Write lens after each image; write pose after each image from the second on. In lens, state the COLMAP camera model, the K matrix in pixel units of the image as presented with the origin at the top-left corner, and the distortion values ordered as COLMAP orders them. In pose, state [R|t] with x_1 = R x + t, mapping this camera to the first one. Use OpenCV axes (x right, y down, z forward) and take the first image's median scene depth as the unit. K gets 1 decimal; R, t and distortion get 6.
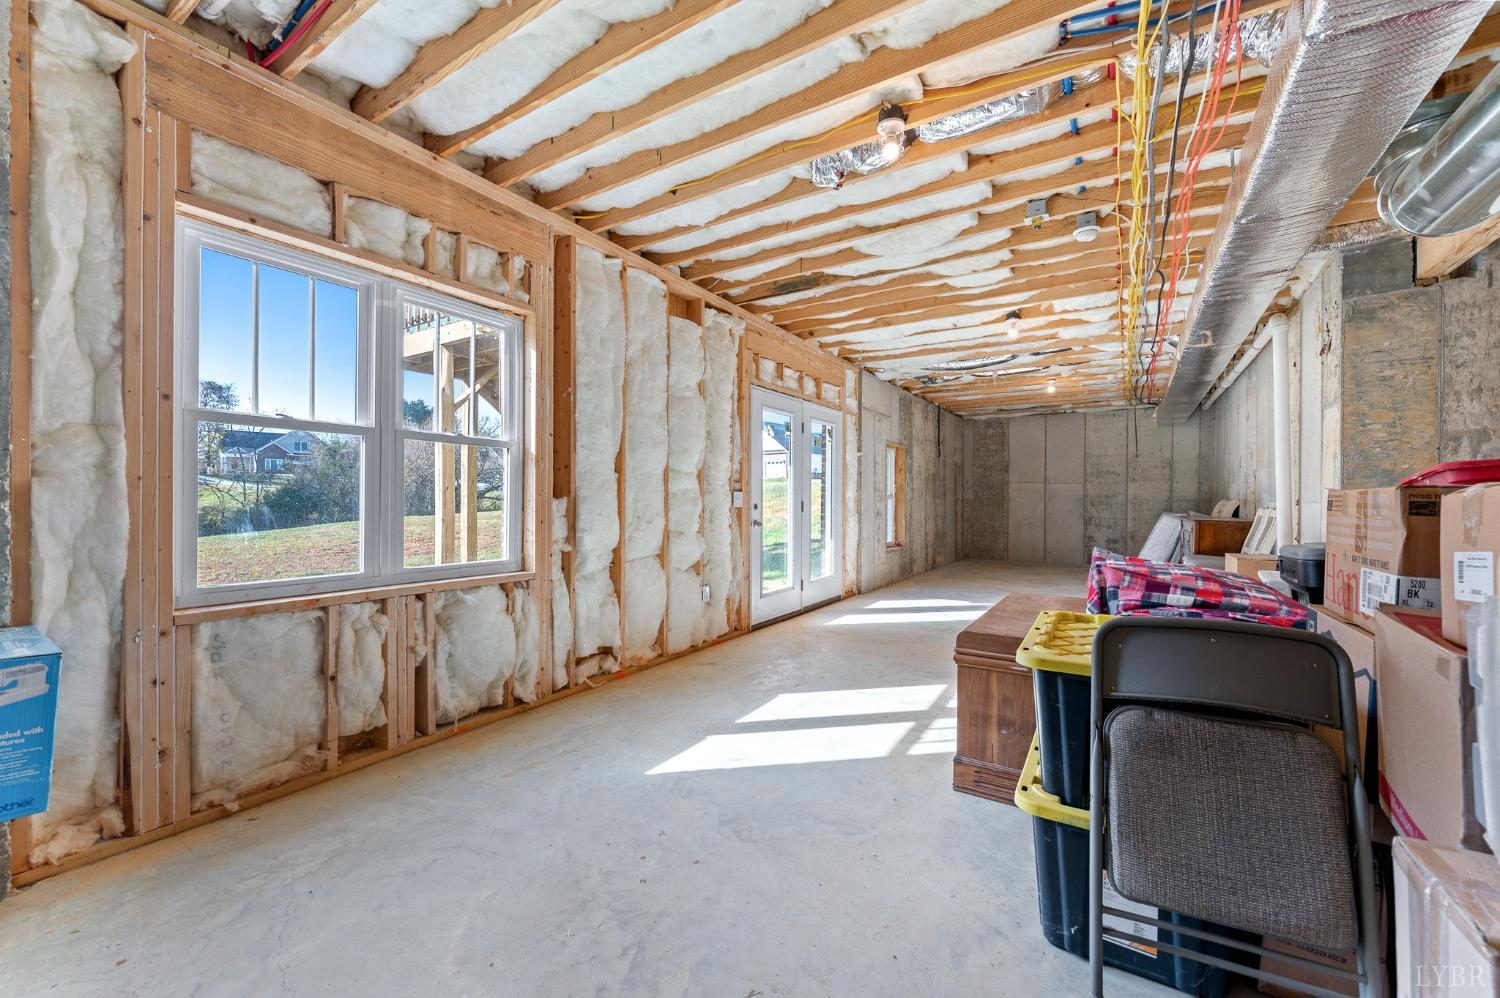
lens RADIAL K [[592.9, 0, 750.0], [0, 592.9, 499.0], [0, 0, 1]] dist [0.000656, -0.000109]
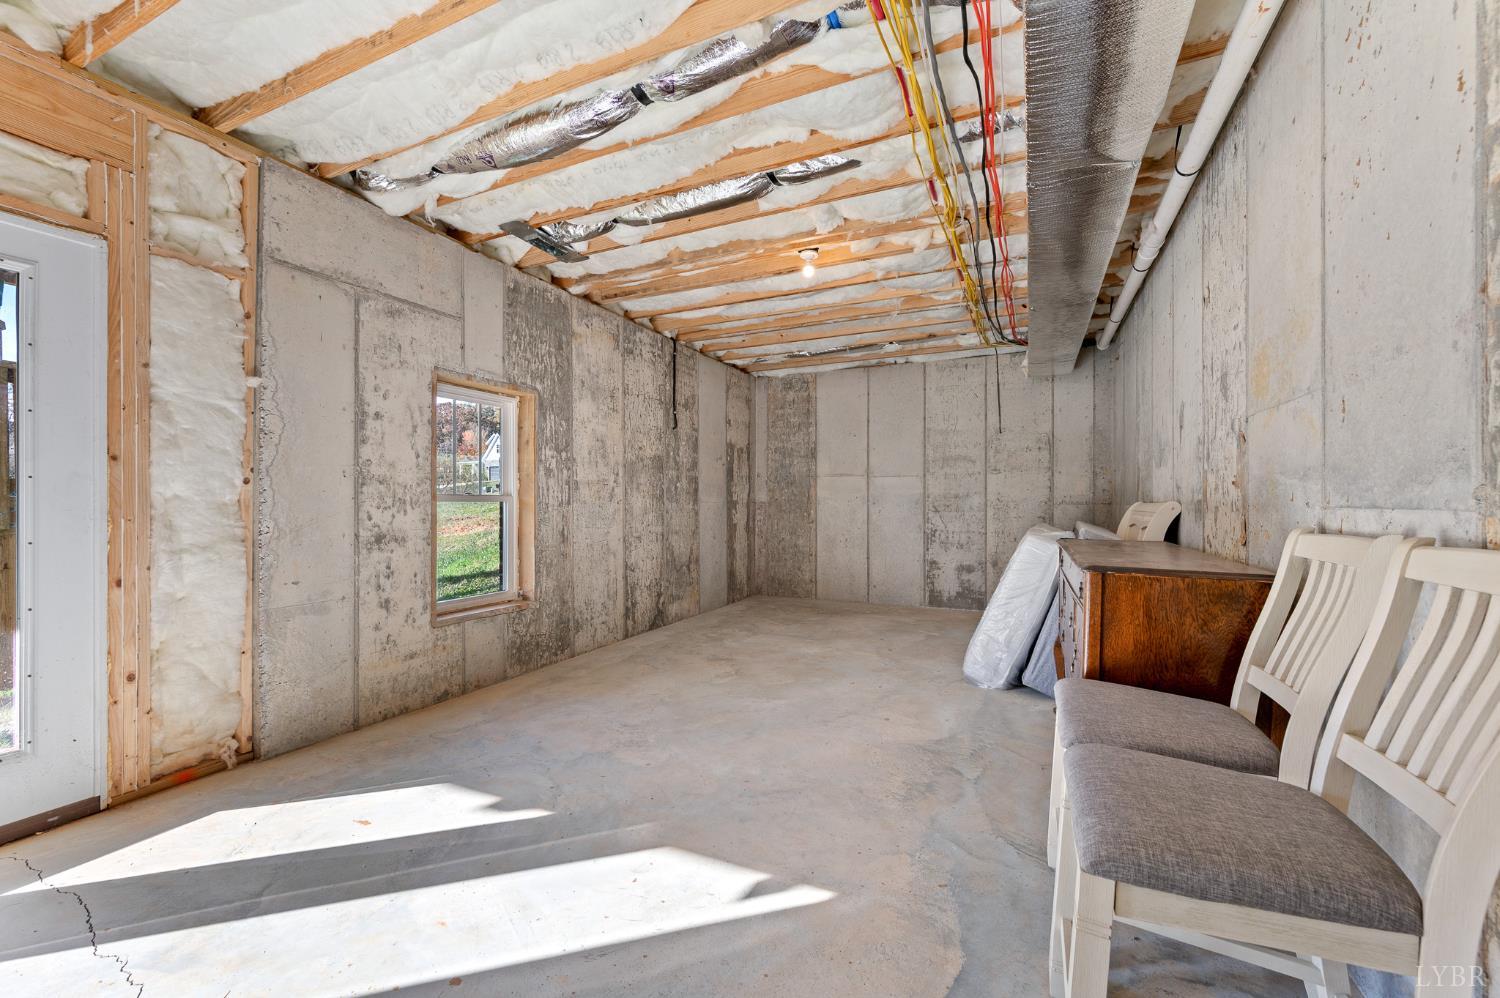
lens RADIAL K [[599.6, 0, 749.2], [0, 599.6, 495.6], [0, 0, 1]] dist [-0.000355, -0.000088]
pose [[0.991278, -0.002041, 0.131775, 0.594927], [0.003413, 0.999942, -0.010184, 0.000029], [-0.131747, 0.010545, 0.991227, 0.796809]]
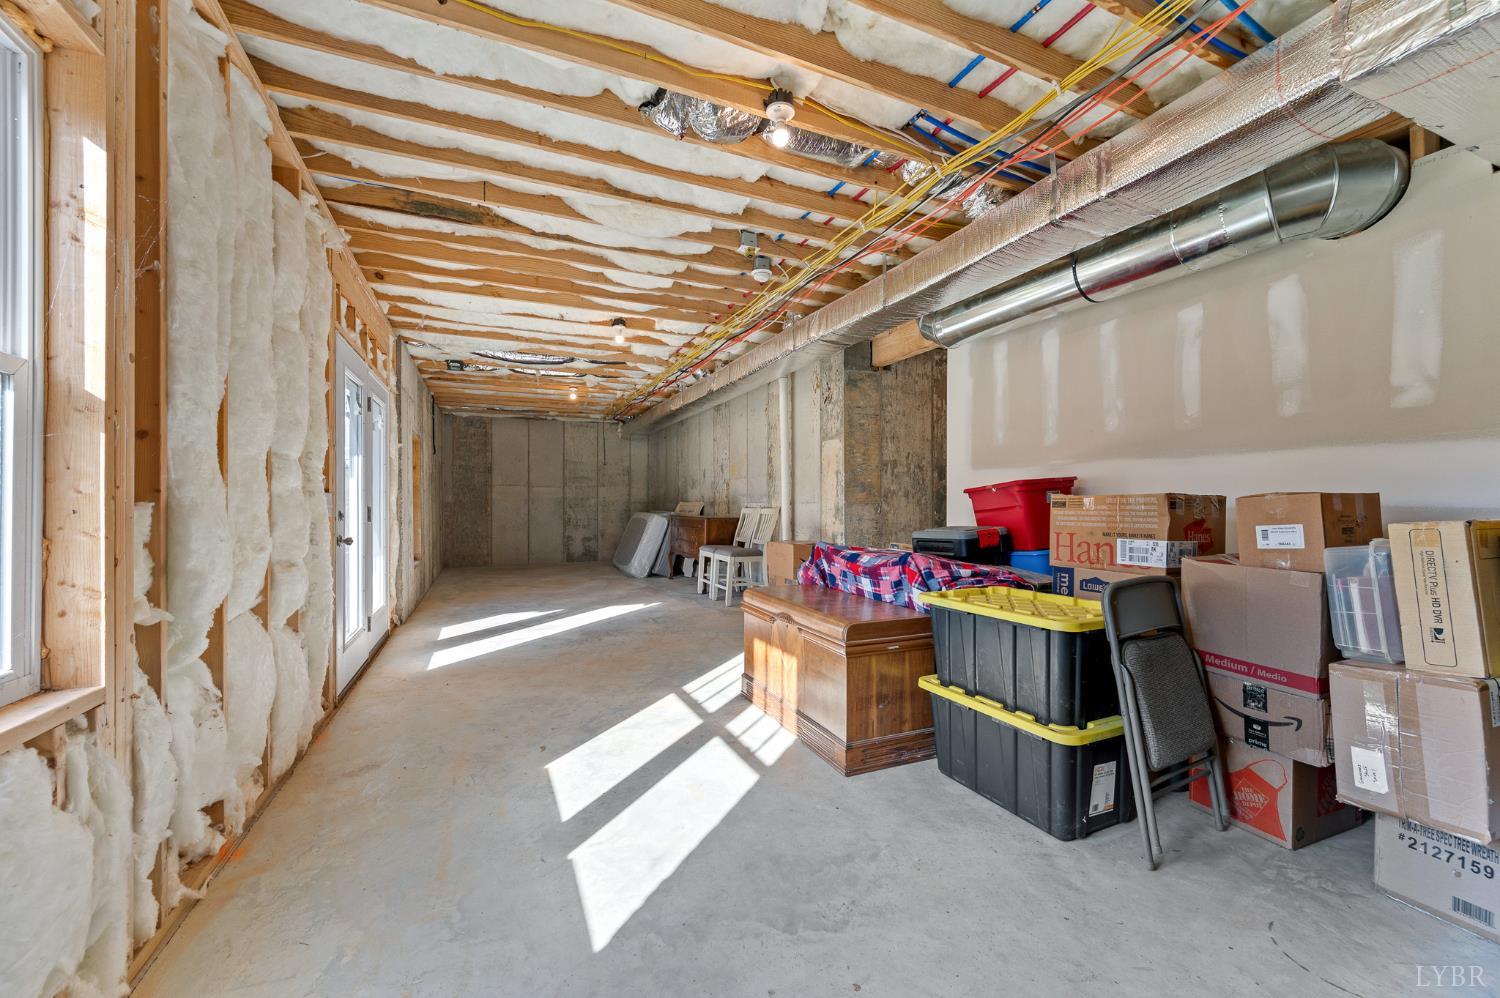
lens RADIAL K [[593.7, 0, 747.9], [0, 593.7, 501.8], [0, 0, 1]] dist [0.002788, 0.000072]
pose [[0.558027, -0.005183, 0.829806, -0.282277], [0.005237, 0.999983, 0.002724, -0.001927], [-0.829806, 0.002825, 0.558045, 0.246670]]
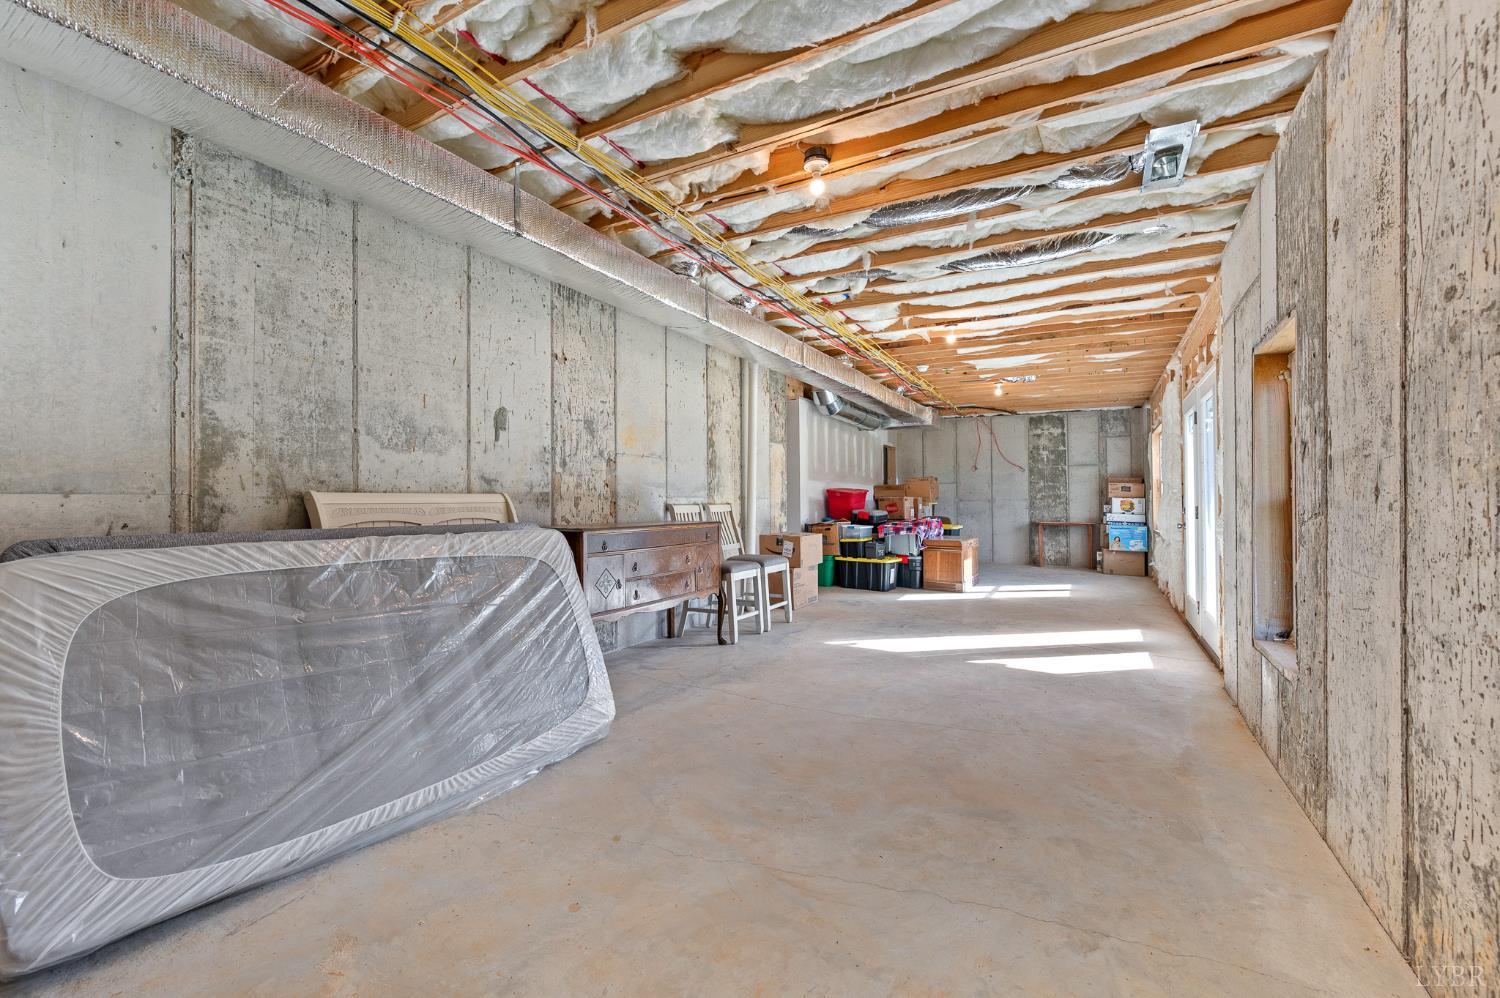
lens RADIAL K [[599.6, 0, 749.2], [0, 599.6, 495.6], [0, 0, 1]] dist [-0.000355, -0.000088]
pose [[-0.998445, -0.013831, -0.053996, 0.852380], [-0.013797, 0.999904, -0.001010, 0.000320], [0.054004, -0.000264, -0.998541, 2.018279]]
